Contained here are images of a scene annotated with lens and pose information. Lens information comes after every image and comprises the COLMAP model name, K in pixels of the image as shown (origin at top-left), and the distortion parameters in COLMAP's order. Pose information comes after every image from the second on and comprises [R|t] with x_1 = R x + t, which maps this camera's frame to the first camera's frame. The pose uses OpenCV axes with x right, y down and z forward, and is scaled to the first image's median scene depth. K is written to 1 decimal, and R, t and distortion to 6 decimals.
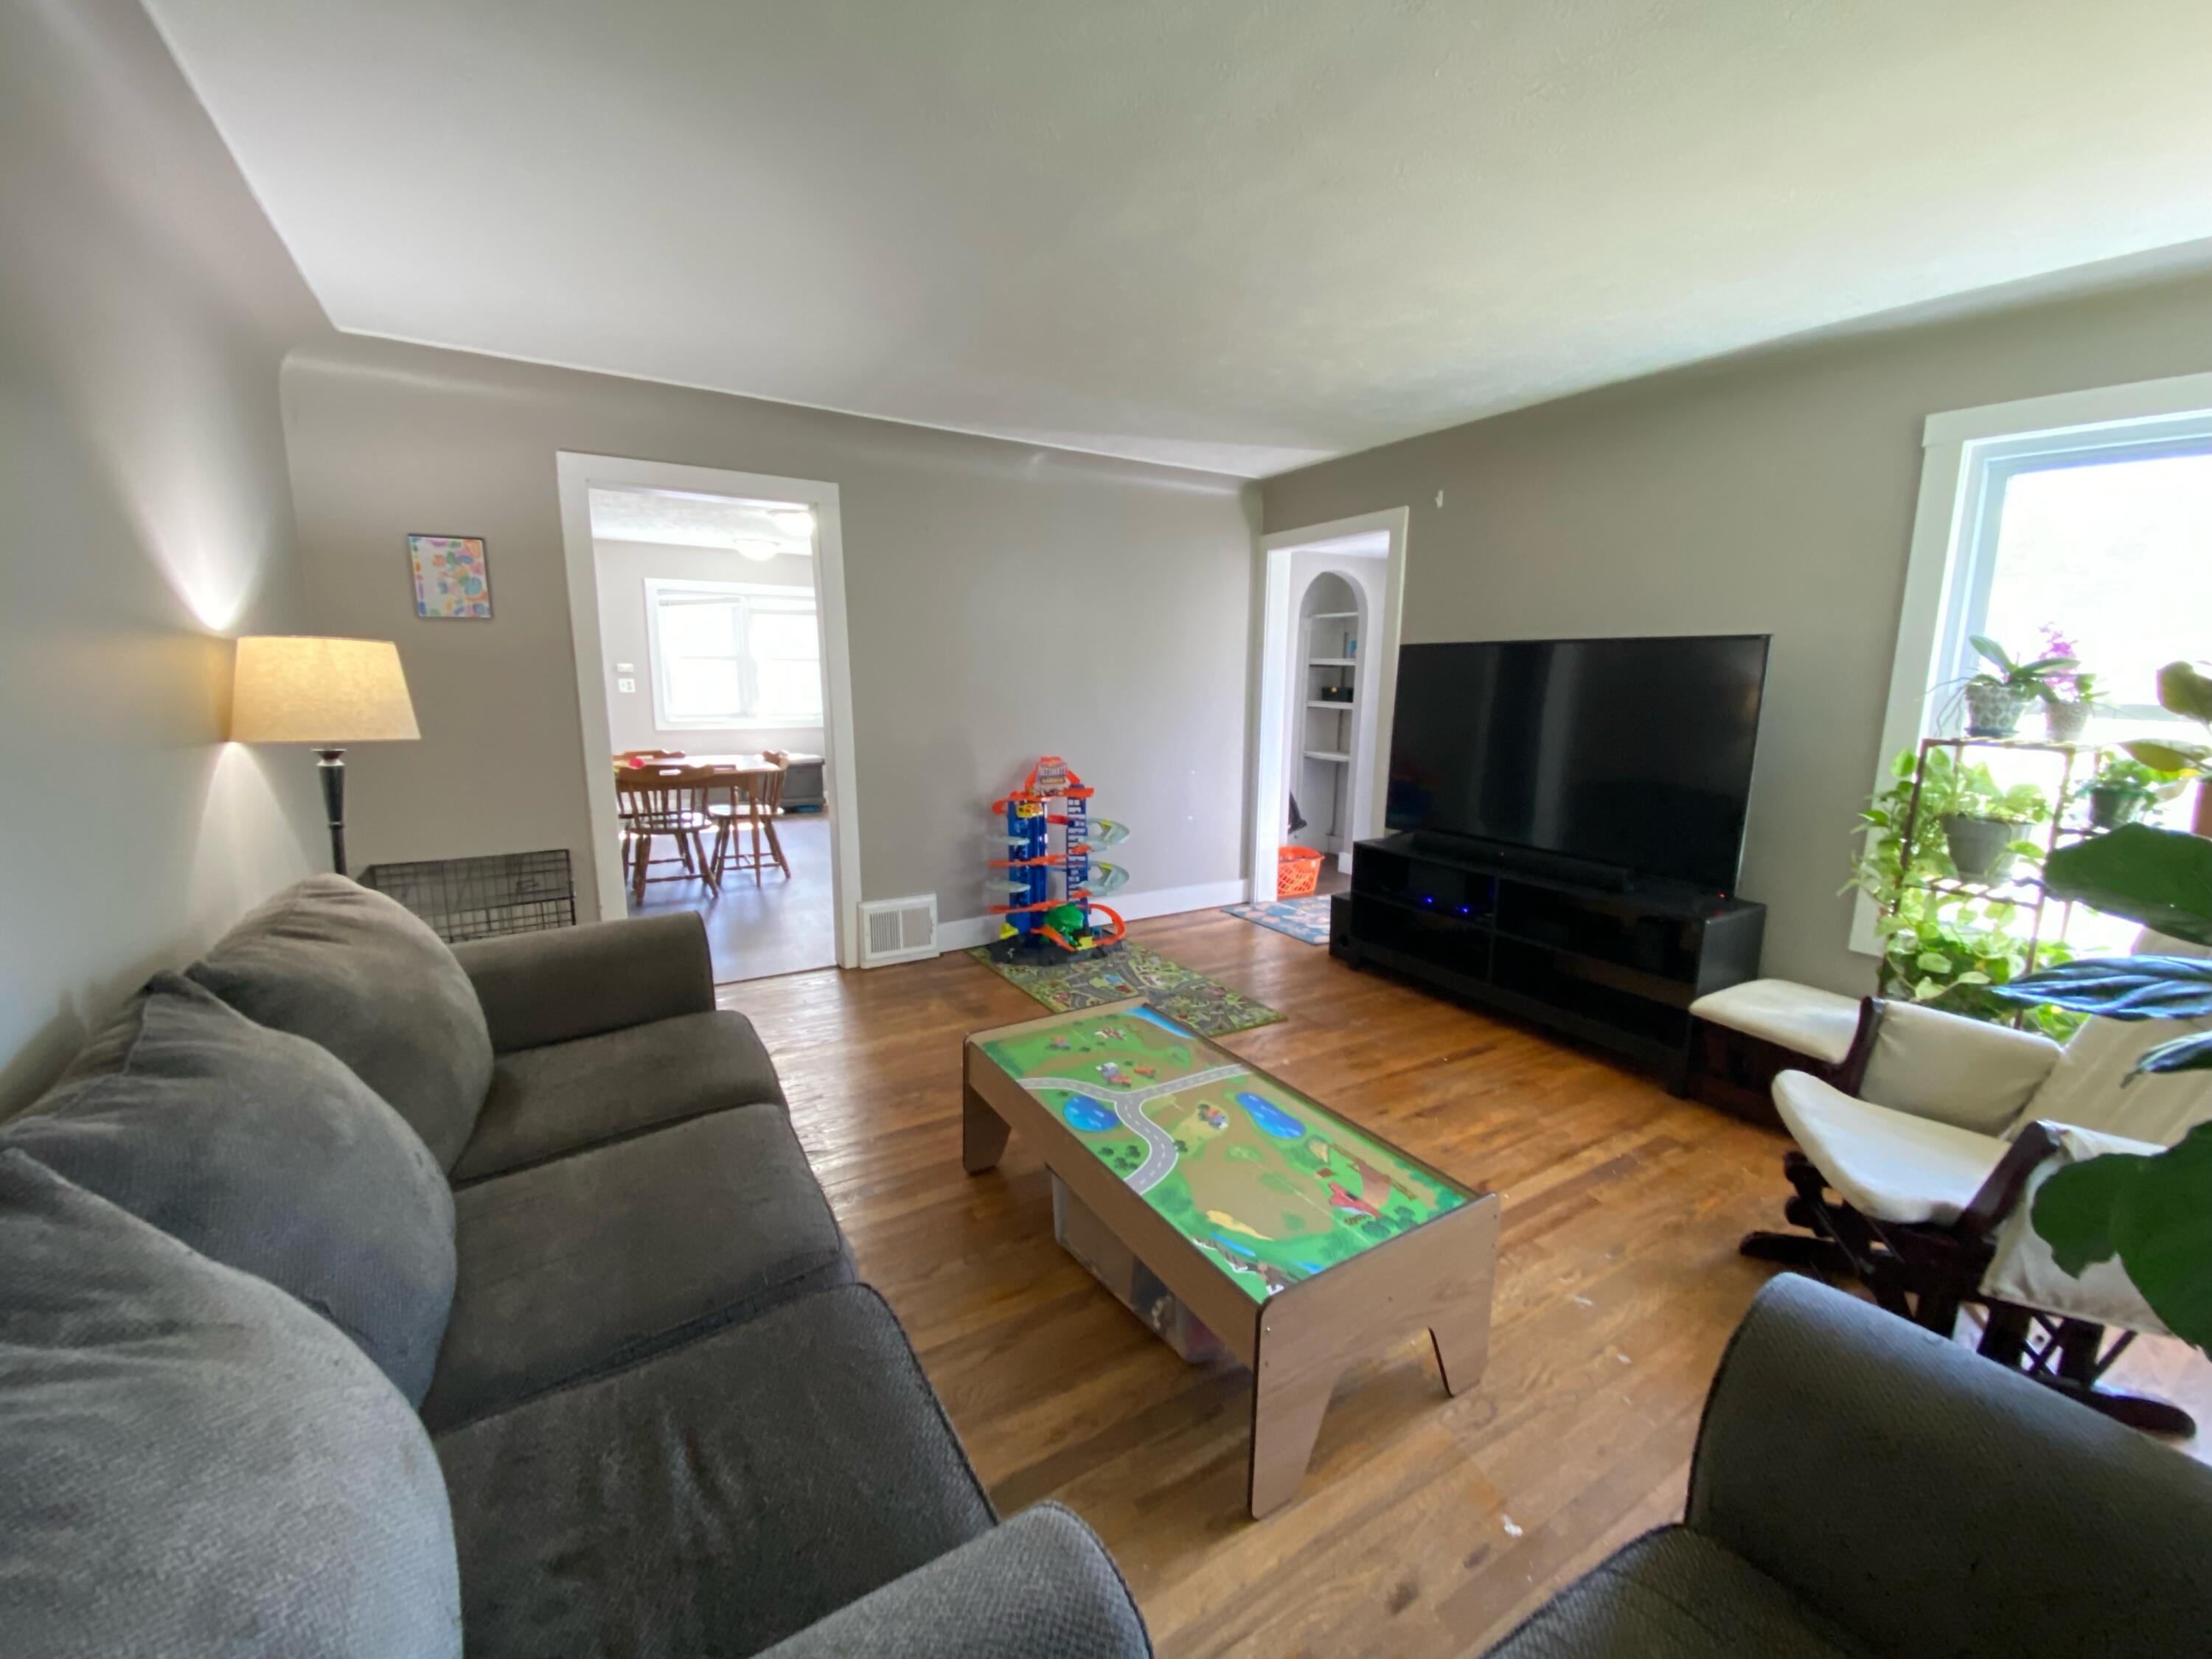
lens RADIAL K [[898.2, 0, 1100.0], [0, 898.2, 821.6], [0, 0, 1]] dist [-0.000622, -0.000161]
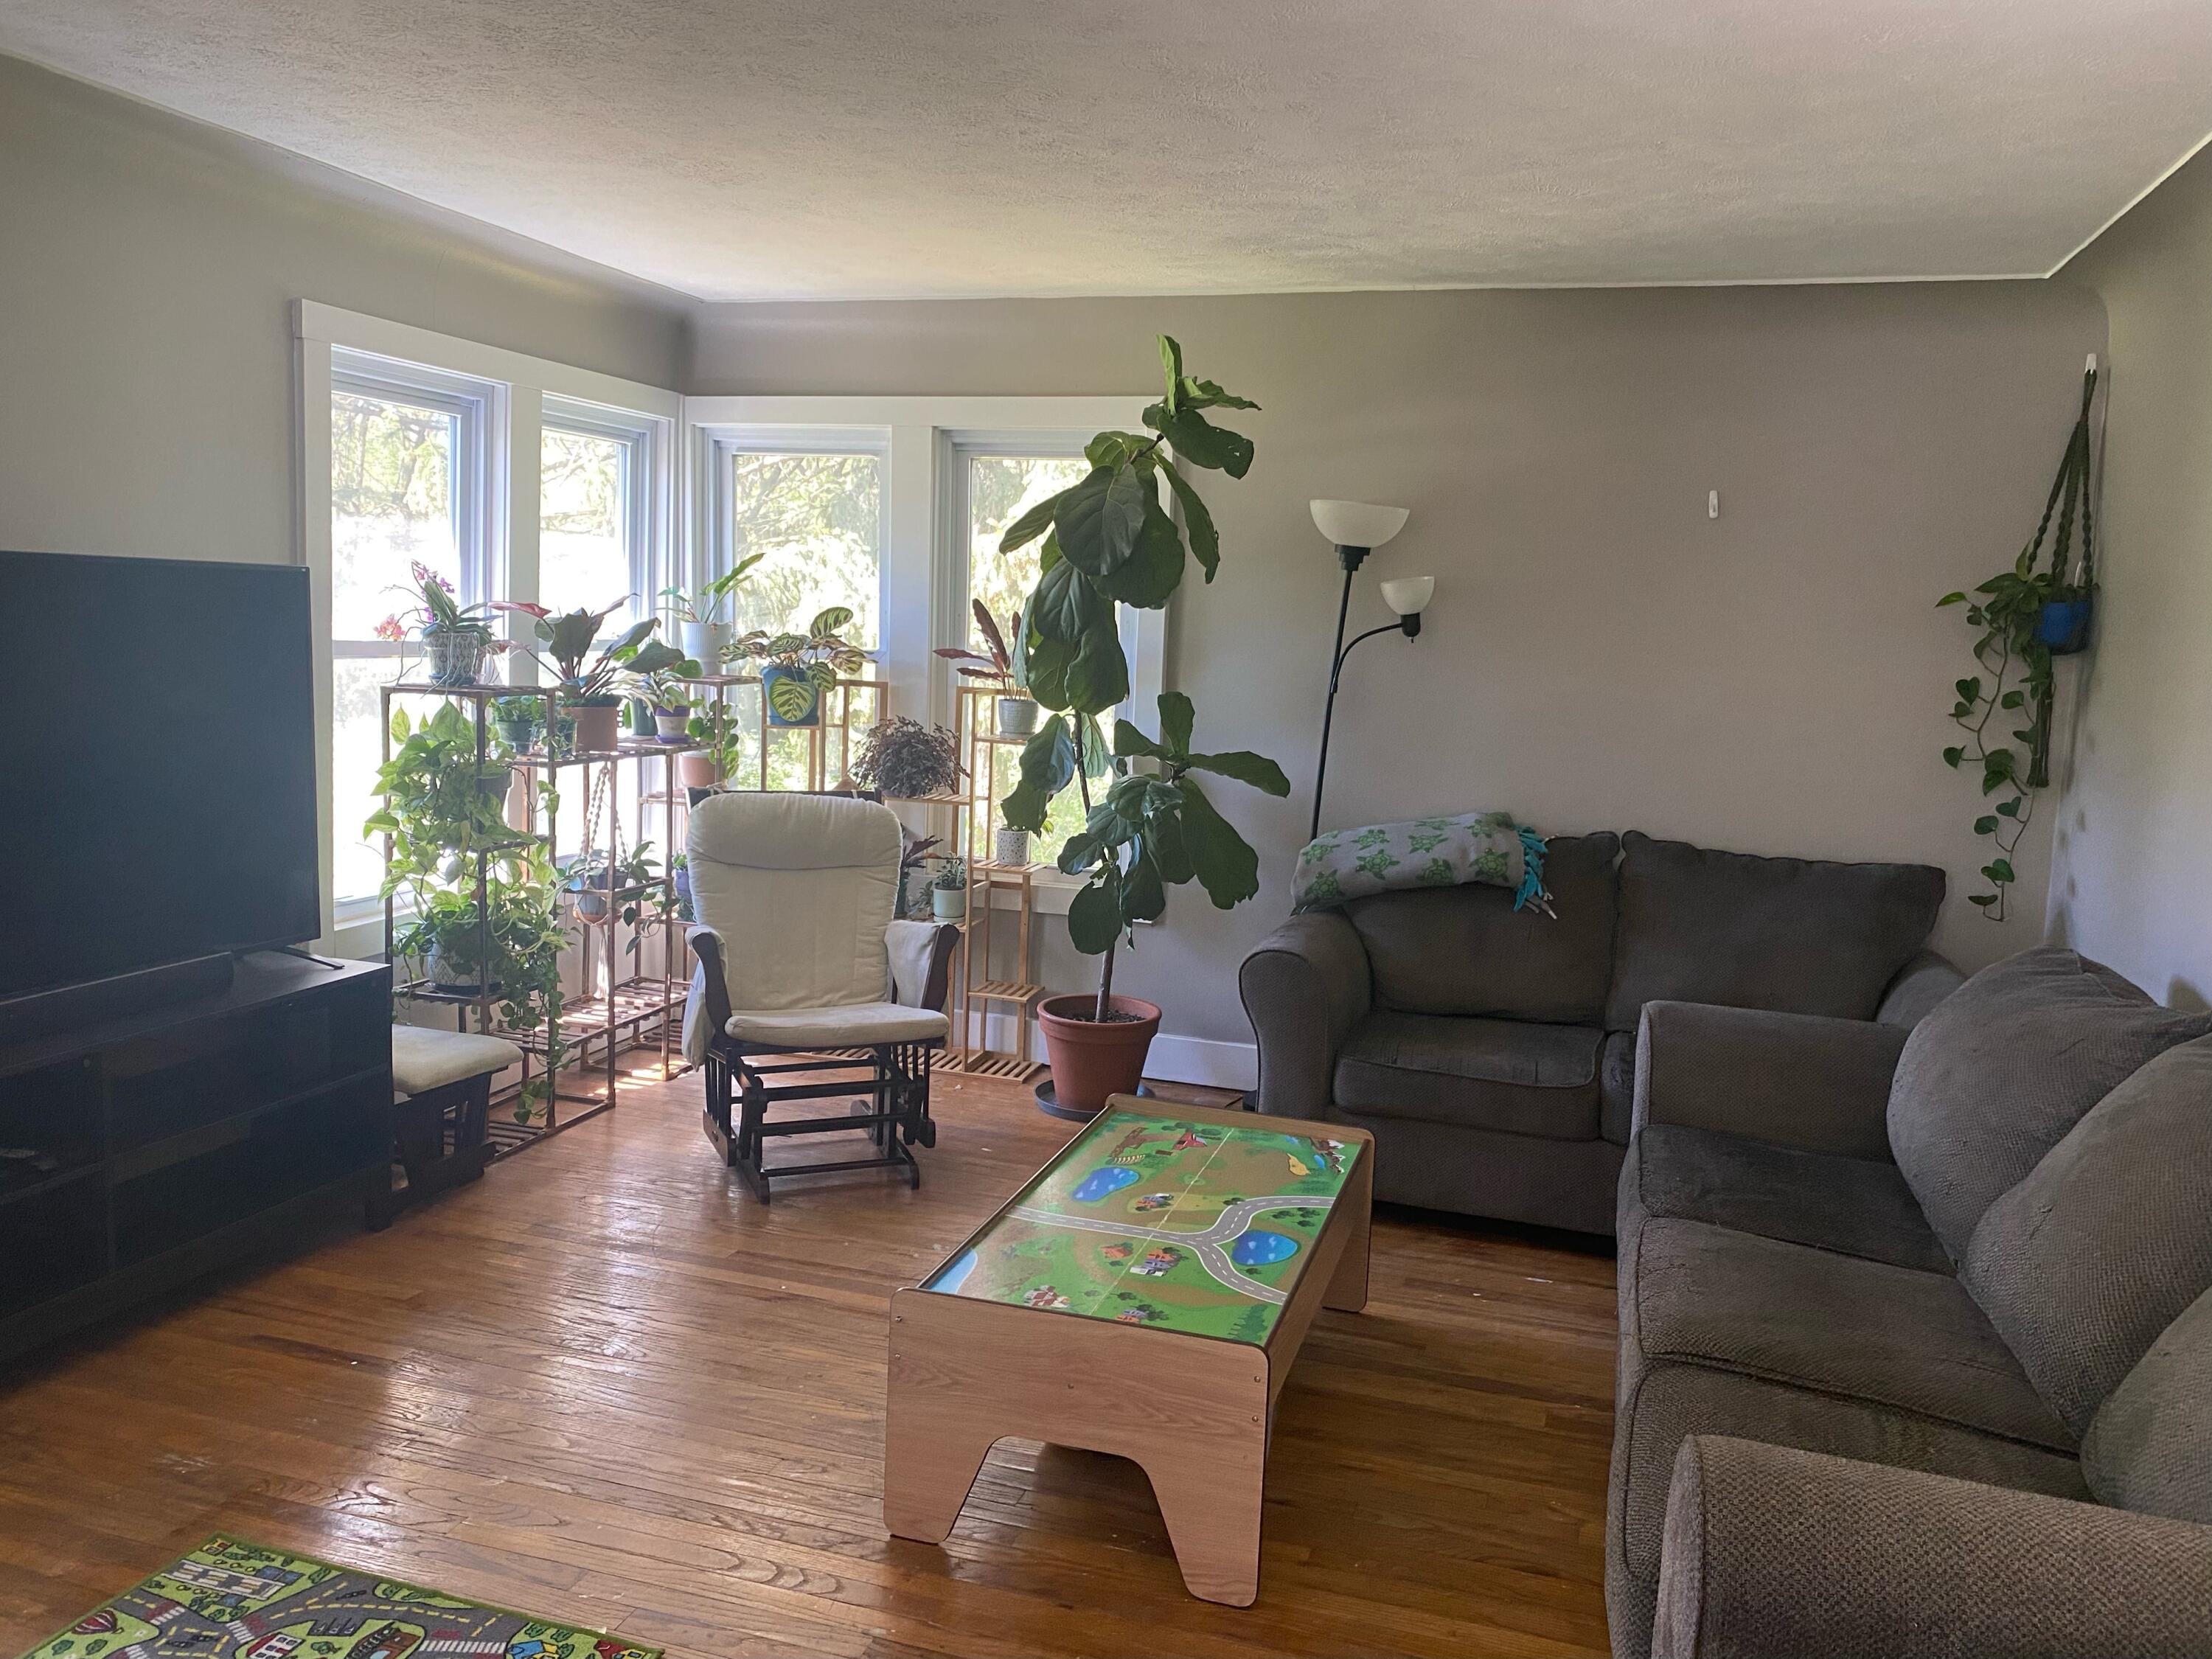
lens RADIAL K [[1685.4, 0, 1106.0], [0, 1685.4, 829.5], [0, 0, 1]] dist [0.008728, -0.009121]
pose [[-0.673834, -0.127384, 0.727819, -0.990573], [0.078349, 0.967155, 0.241811, -0.402675], [-0.734717, 0.219964, -0.641721, 2.093348]]
